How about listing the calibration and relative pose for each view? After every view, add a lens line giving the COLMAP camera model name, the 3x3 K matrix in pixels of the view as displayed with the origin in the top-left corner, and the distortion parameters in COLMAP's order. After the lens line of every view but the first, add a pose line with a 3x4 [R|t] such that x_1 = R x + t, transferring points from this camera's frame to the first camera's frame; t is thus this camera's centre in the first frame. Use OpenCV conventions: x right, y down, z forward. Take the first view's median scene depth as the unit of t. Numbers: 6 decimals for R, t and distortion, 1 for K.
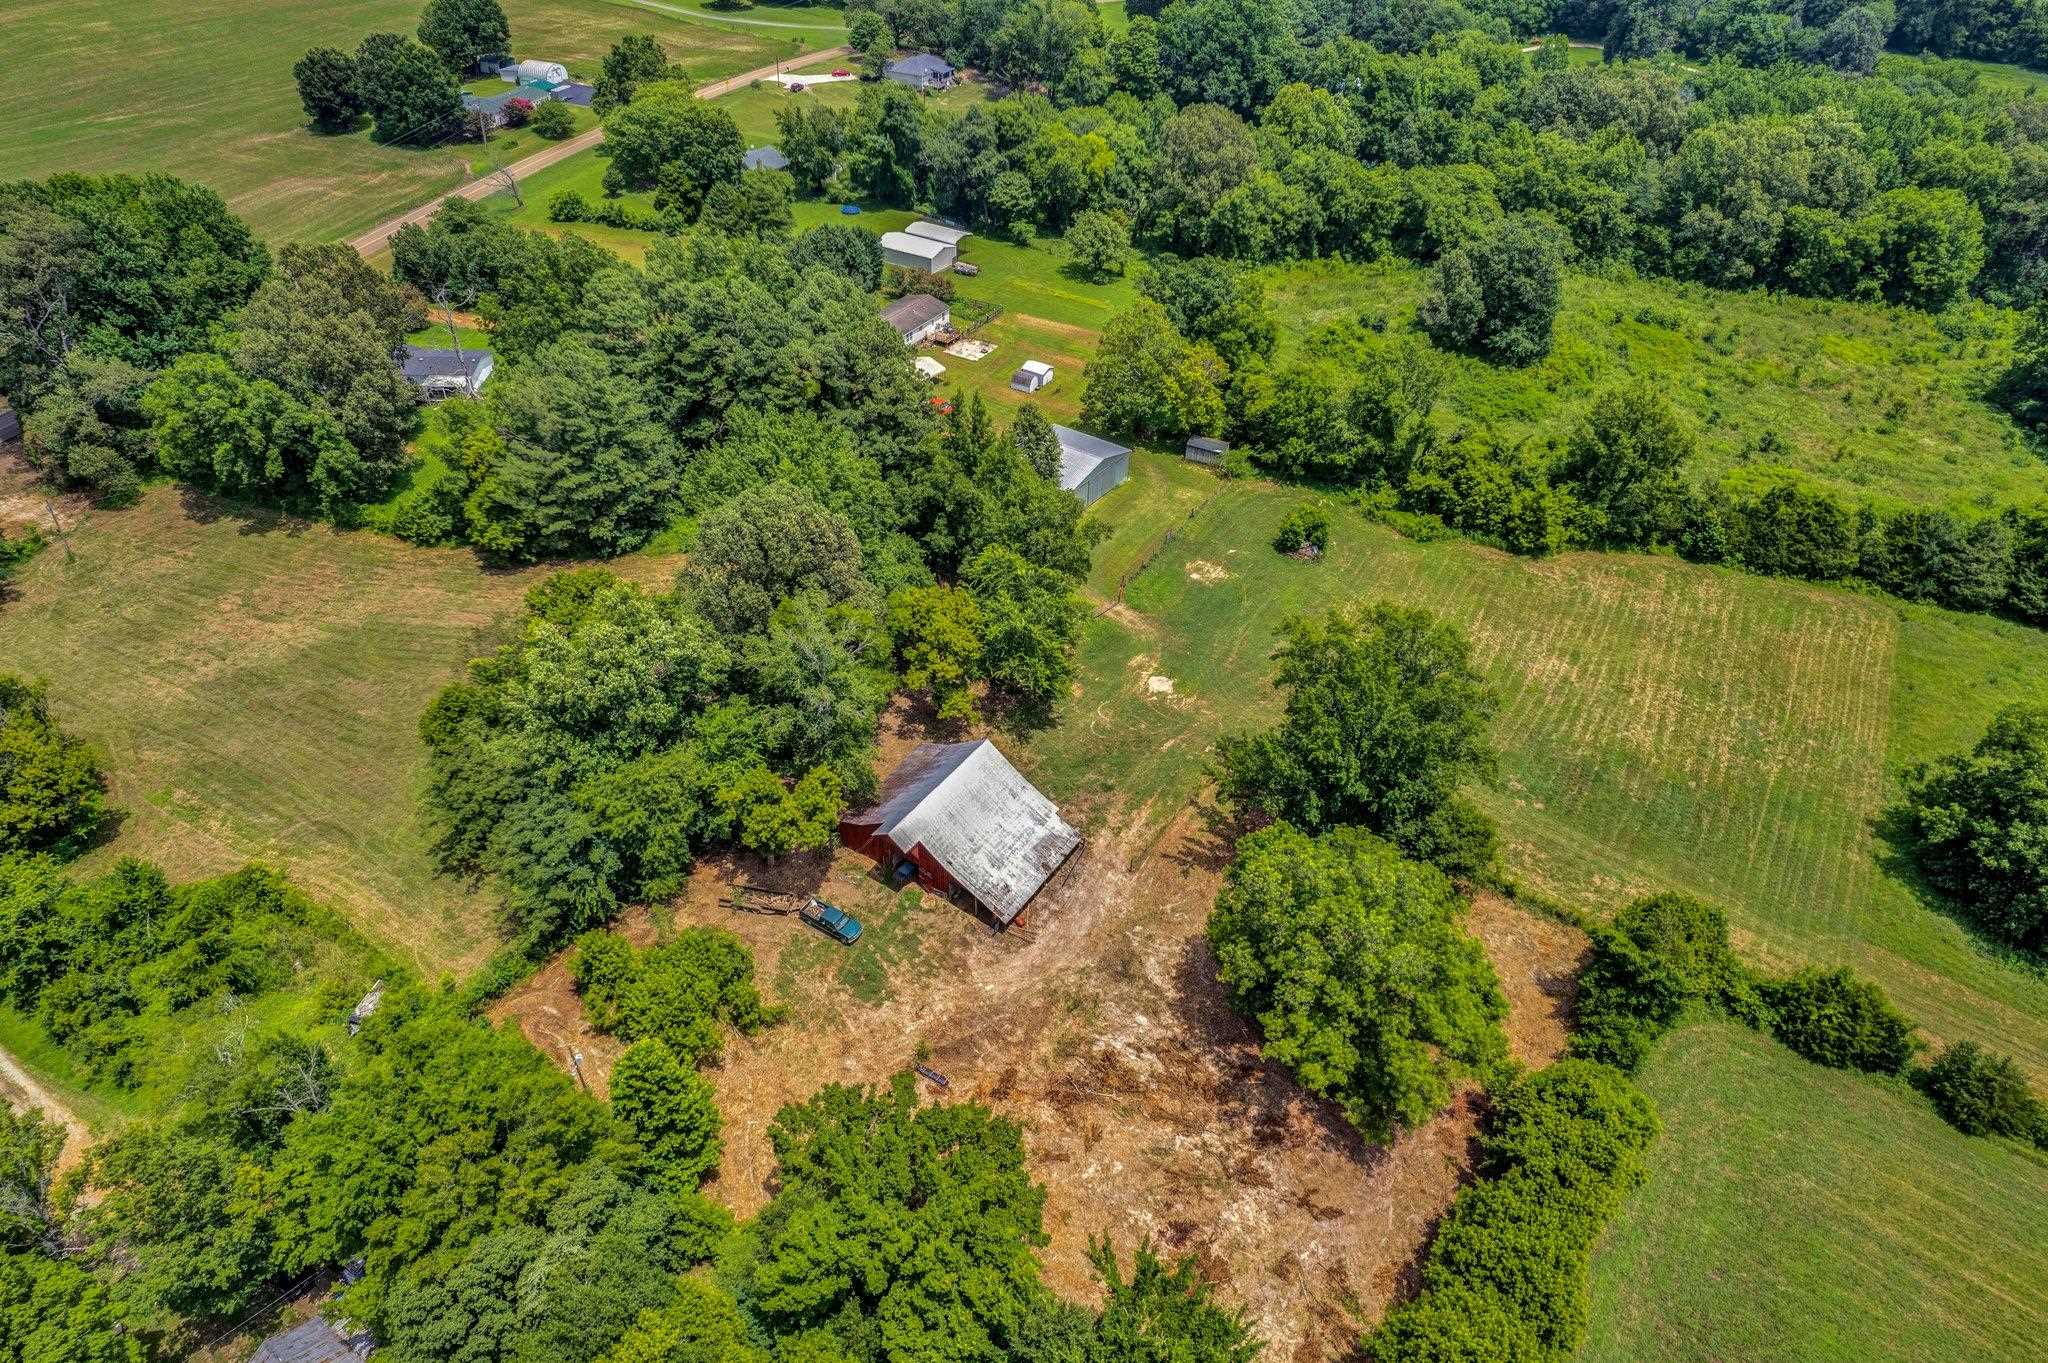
lens RADIAL K [[1313.6, 0, 1024.0], [0, 1313.6, 681.5], [0, 0, 1]] dist [-0.077923, 0.074585]
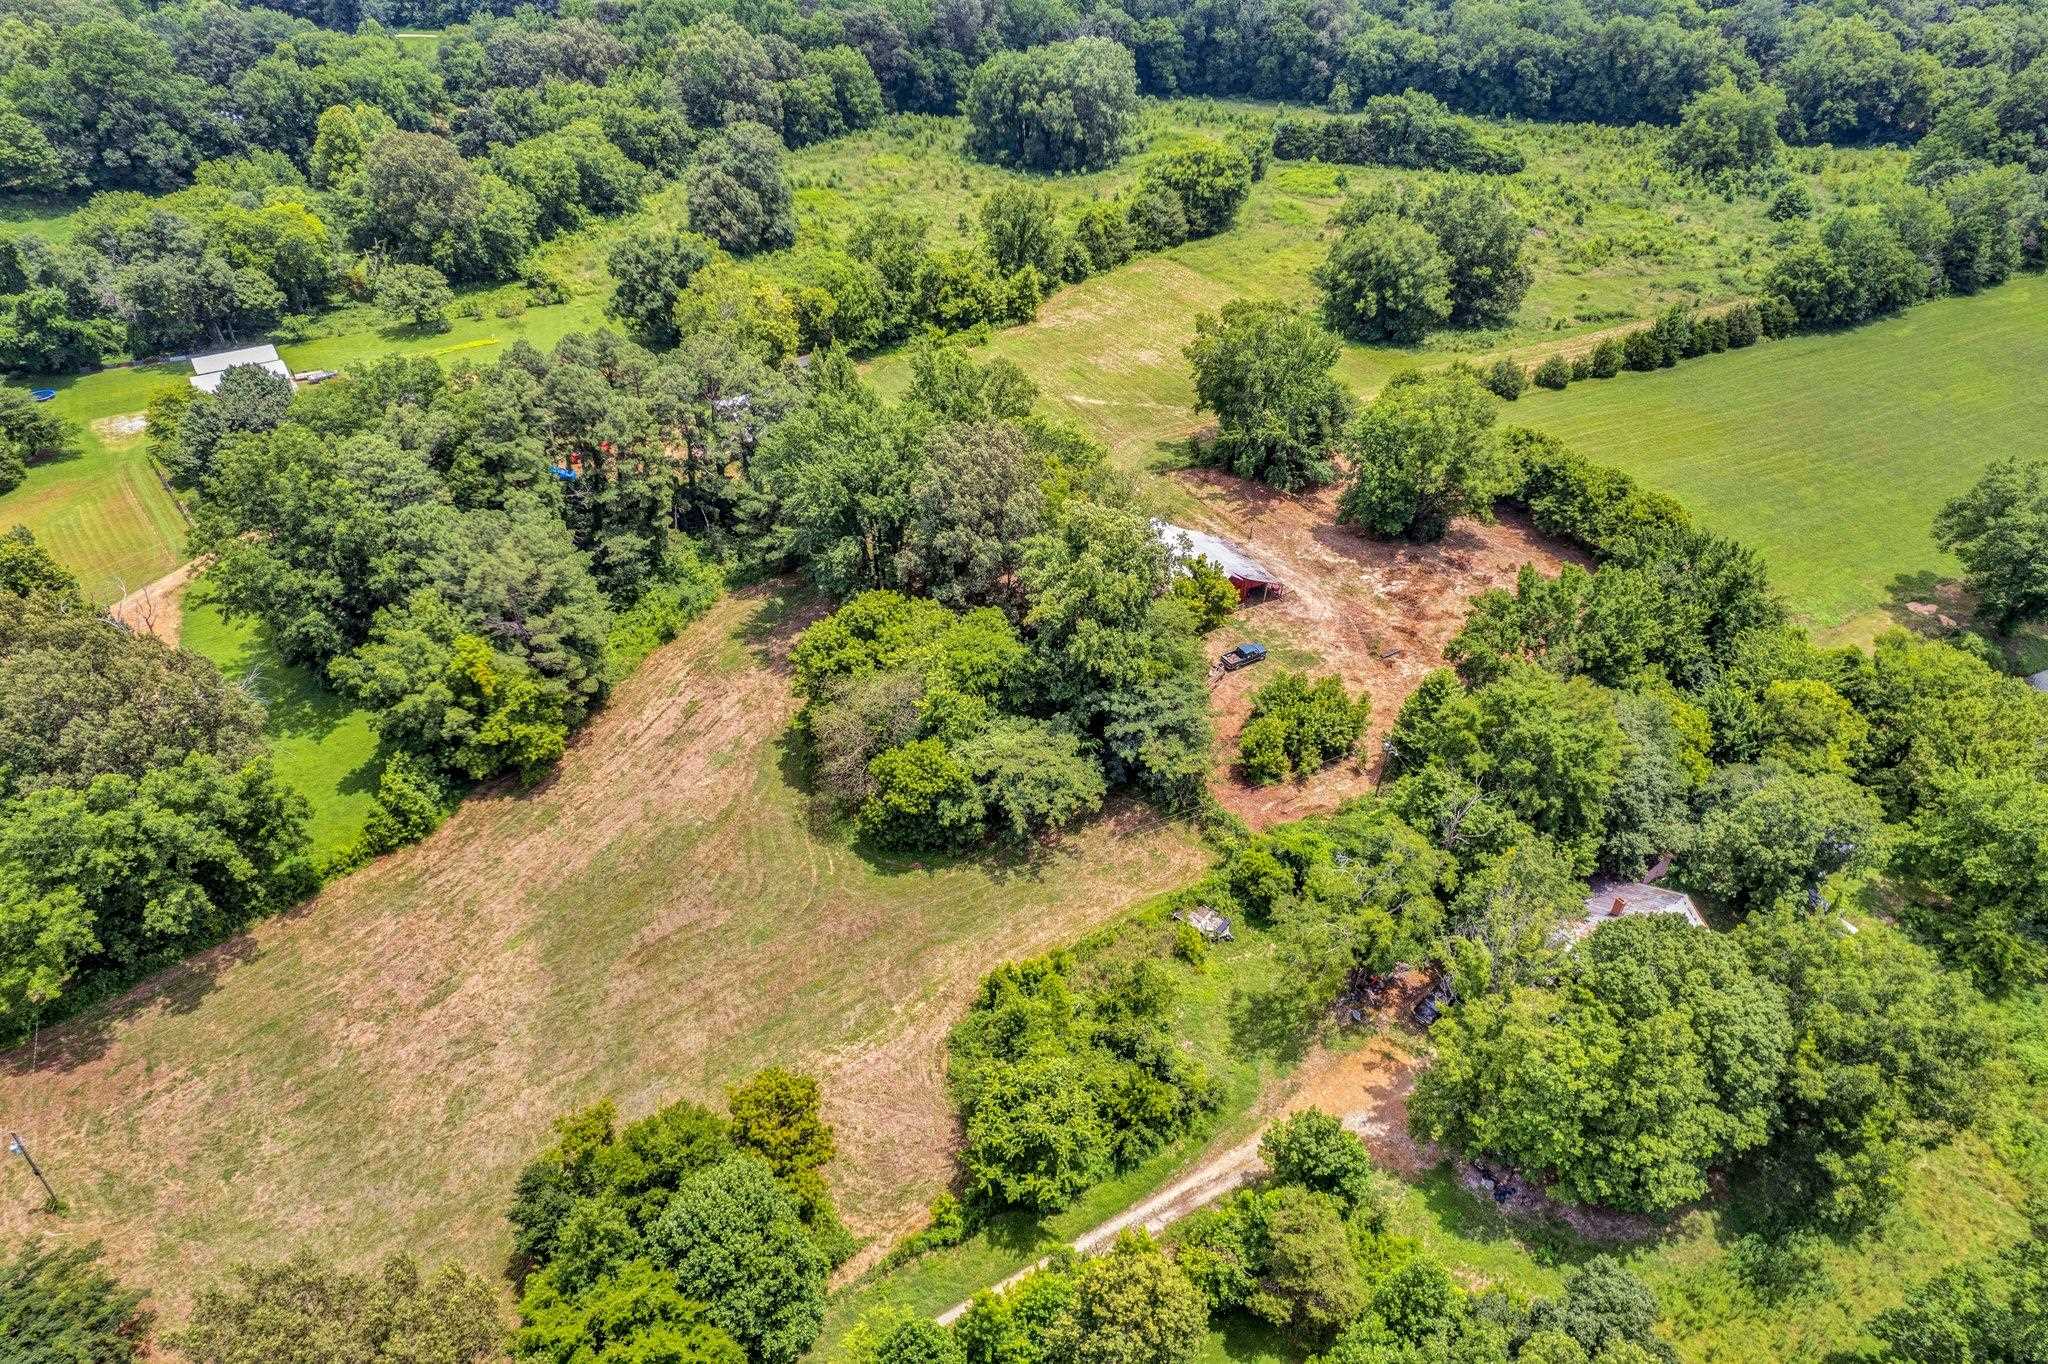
lens RADIAL K [[1313.6, 0, 1024.0], [0, 1313.6, 682.0], [0, 0, 1]] dist [-0.077923, 0.074585]
pose [[0.421556, -0.562877, 0.710957, -1.209261], [0.553213, 0.780859, 0.290196, -0.303400], [-0.718502, 0.270977, 0.640567, 0.334314]]
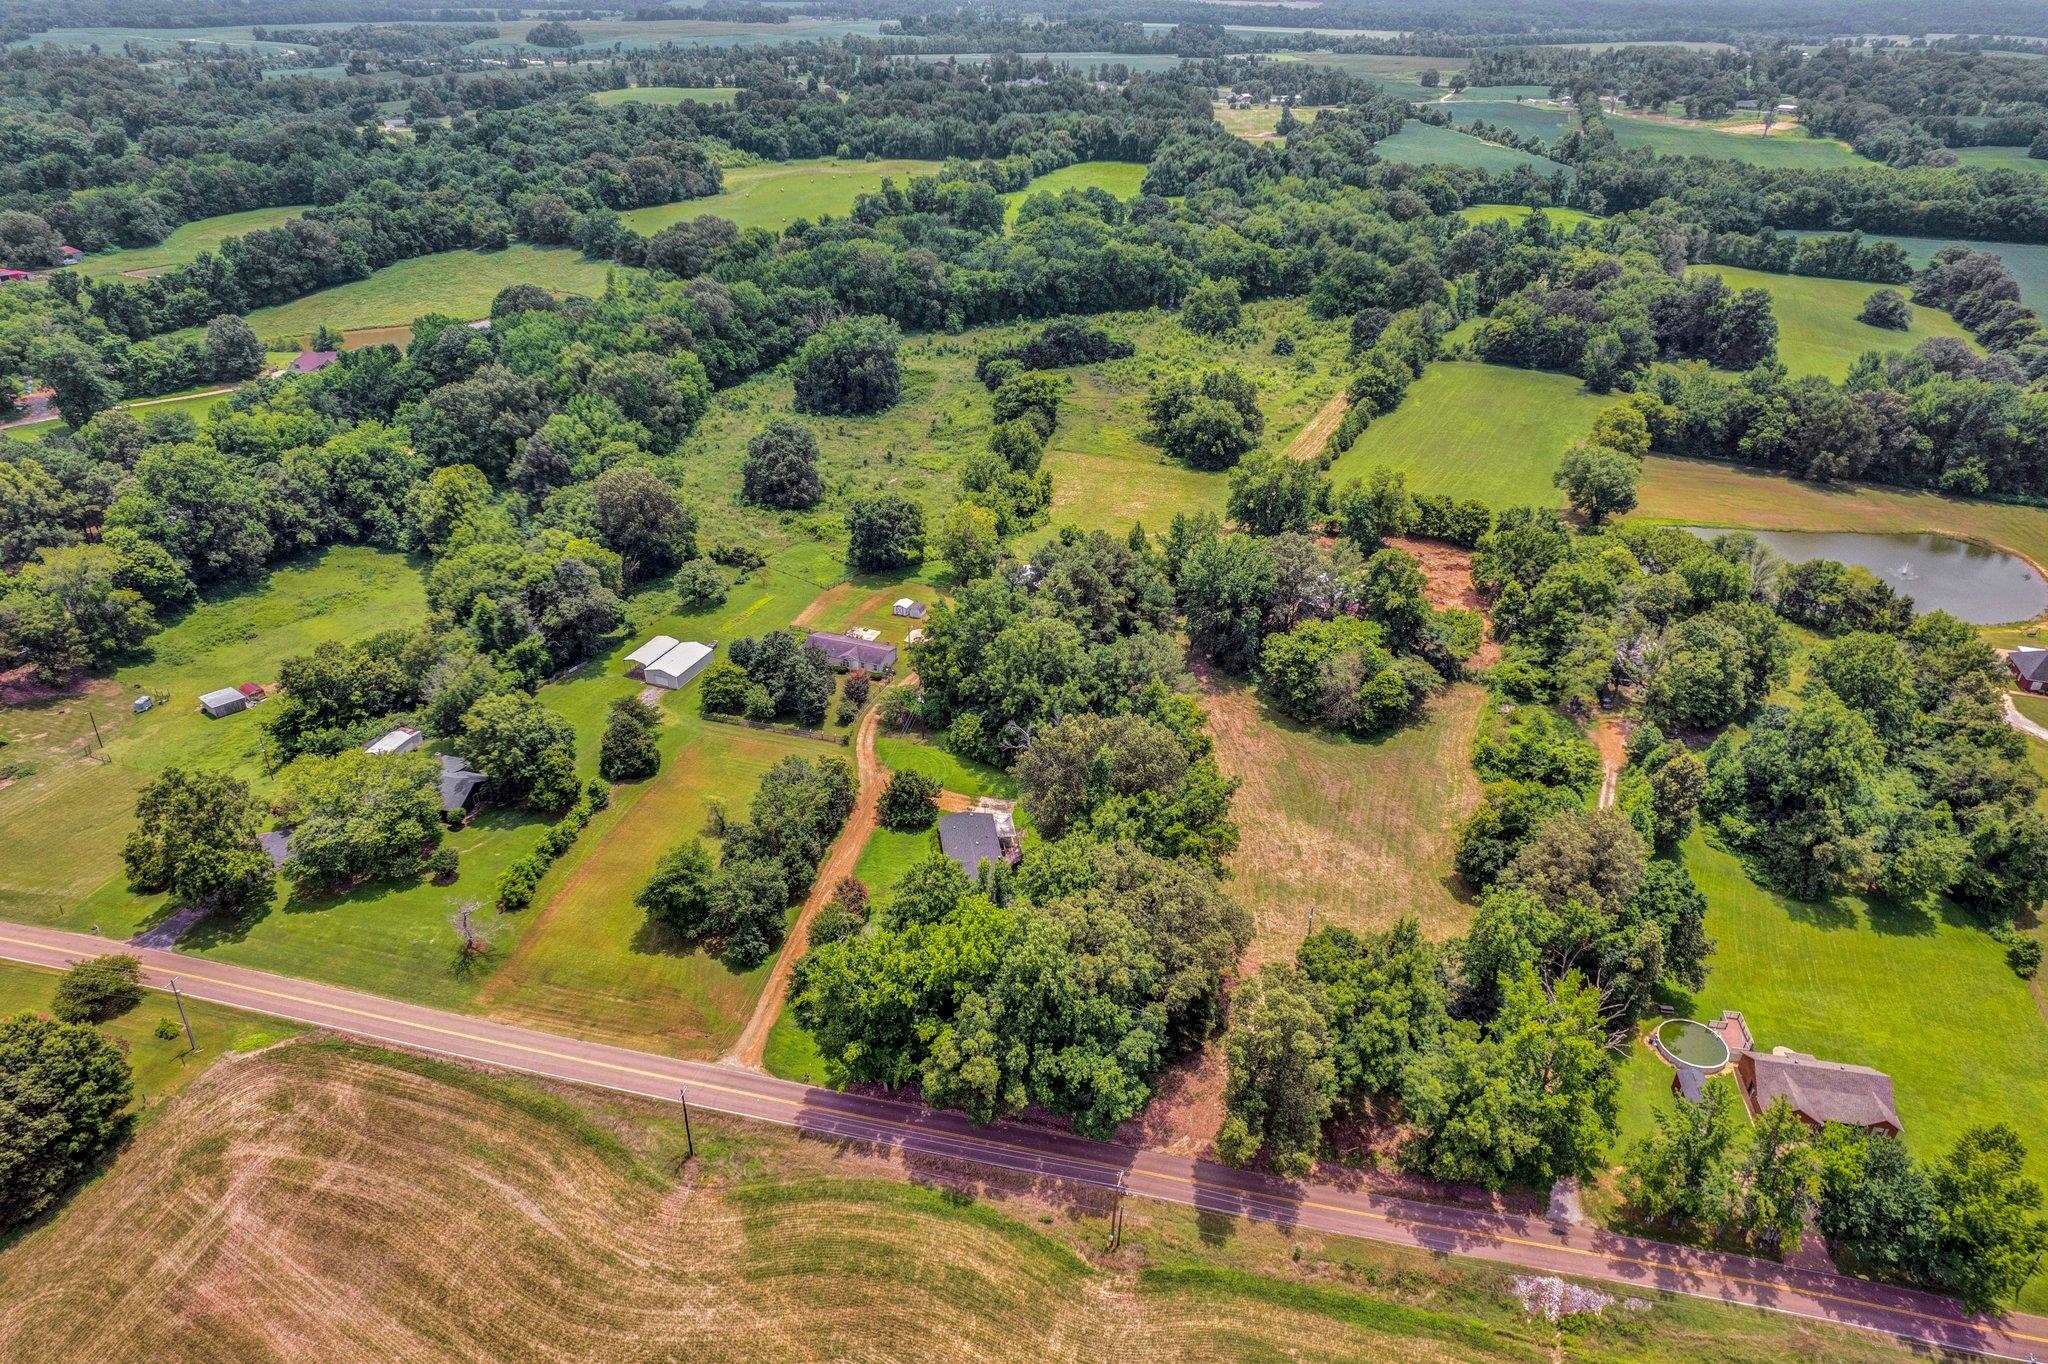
lens RADIAL K [[1313.6, 0, 1024.0], [0, 1313.6, 682.0], [0, 0, 1]] dist [-0.077923, 0.074585]
pose [[-0.170730, -0.508468, 0.843985, -2.322323], [0.595473, 0.629195, 0.499524, -1.499560], [-0.785024, 0.587855, 0.195357, 1.173023]]
